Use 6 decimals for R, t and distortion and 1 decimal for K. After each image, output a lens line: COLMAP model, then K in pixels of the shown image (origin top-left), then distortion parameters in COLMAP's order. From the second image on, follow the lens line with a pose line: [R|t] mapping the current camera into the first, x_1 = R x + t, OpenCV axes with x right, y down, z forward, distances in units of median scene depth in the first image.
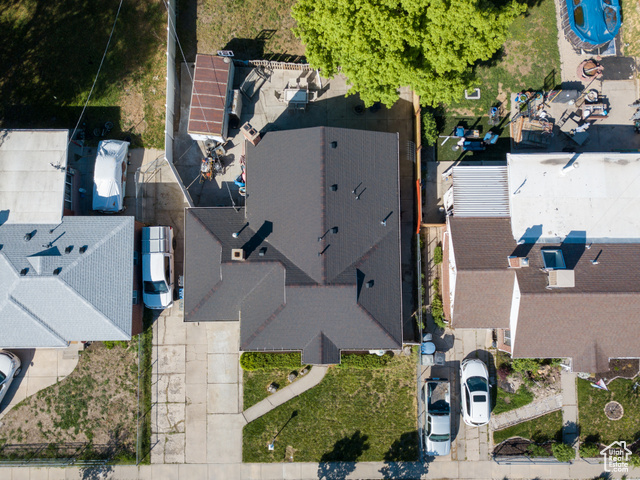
lens RADIAL K [[488.5, 0, 317.5], [0, 488.5, 244.0], [0, 0, 1]] dist [0.013527, -0.010137]
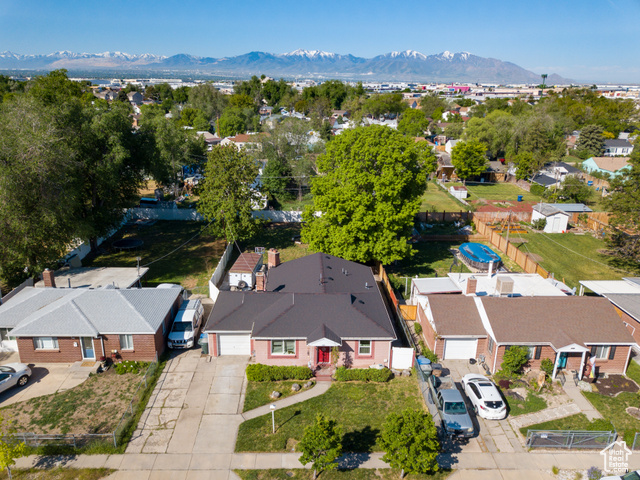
lens RADIAL K [[488.5, 0, 316.9], [0, 488.5, 241.9], [0, 0, 1]] dist [0.013527, -0.010137]
pose [[0.999812, -0.001895, 0.019315, -0.027474], [0.018559, 0.384499, -0.922939, 1.079511], [-0.005678, 0.923123, 0.384462, 0.342751]]
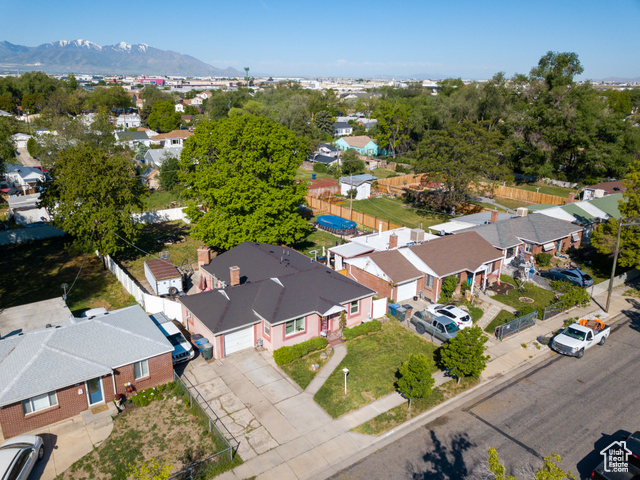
lens RADIAL K [[488.5, 0, 316.5], [0, 488.5, 239.3], [0, 0, 1]] dist [0.013527, -0.010137]
pose [[0.818192, -0.179444, 0.546224, -0.611585], [0.572858, 0.335306, -0.747933, 0.987826], [-0.048940, 0.924862, 0.377141, 0.351565]]
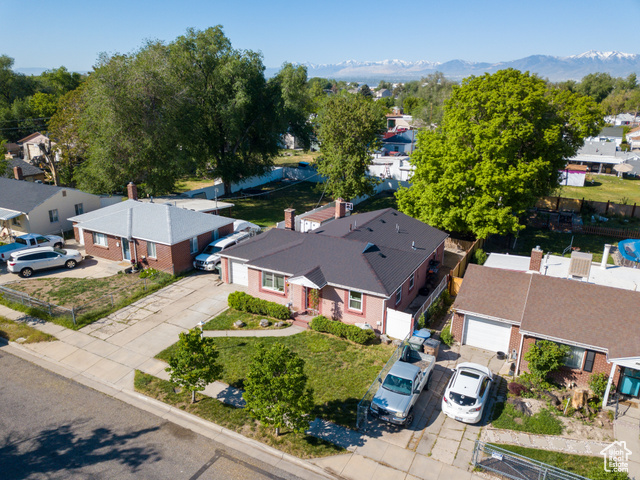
lens RADIAL K [[488.5, 0, 316.4], [0, 488.5, 245.5], [0, 0, 1]] dist [0.013527, -0.010137]
pose [[0.880492, 0.151590, -0.449171, 0.412203], [-0.473004, 0.344150, -0.811066, 0.903419], [0.031632, 0.926597, 0.374724, 0.536243]]
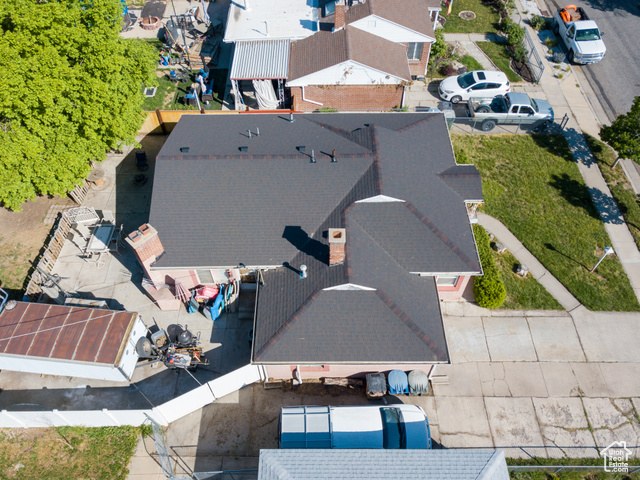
lens RADIAL K [[488.5, 0, 315.7], [0, 488.5, 245.0], [0, 0, 1]] dist [0.013527, -0.010137]
pose [[0.009479, -0.809279, 0.587347, -0.472976], [0.997827, 0.045956, 0.047217, -0.031221], [-0.065204, 0.585623, 0.807956, 0.436230]]
